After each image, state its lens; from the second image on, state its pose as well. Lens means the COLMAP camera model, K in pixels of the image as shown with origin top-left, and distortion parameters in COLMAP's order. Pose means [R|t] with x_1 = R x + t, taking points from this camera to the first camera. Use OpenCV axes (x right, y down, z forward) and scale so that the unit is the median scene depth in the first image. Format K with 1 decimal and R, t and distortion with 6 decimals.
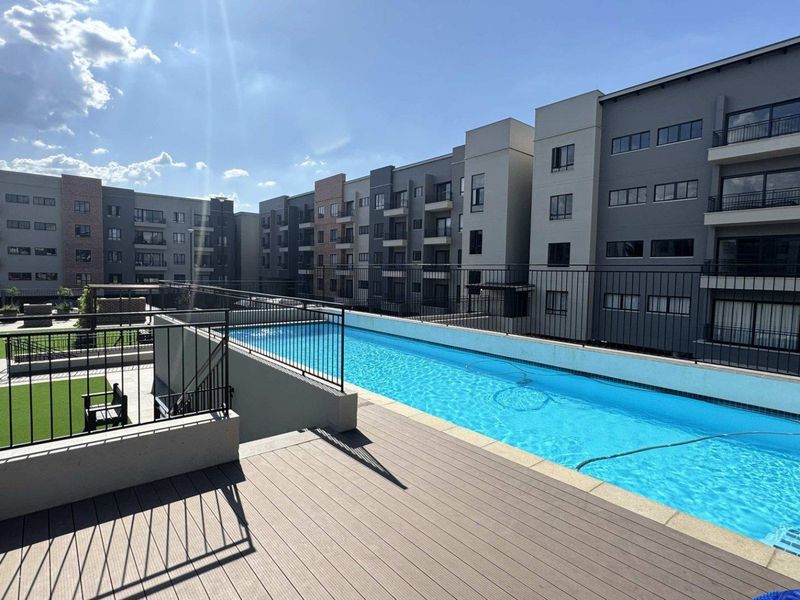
lens RADIAL K [[426.8, 0, 400.0], [0, 426.8, 300.0], [0, 0, 1]] dist [-0.000631, -0.000088]
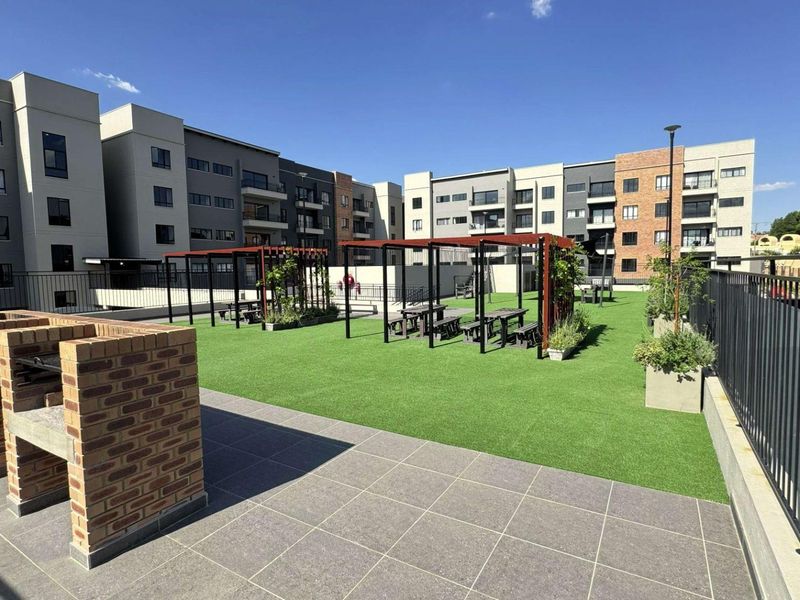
lens RADIAL K [[426.8, 0, 400.0], [0, 426.8, 300.0], [0, 0, 1]] dist [-0.000631, -0.000088]
pose [[-0.323259, -0.089278, 0.942090, -1.116963], [0.075265, 0.989960, 0.119640, -0.011954], [-0.943313, 0.109581, -0.313294, 0.789340]]
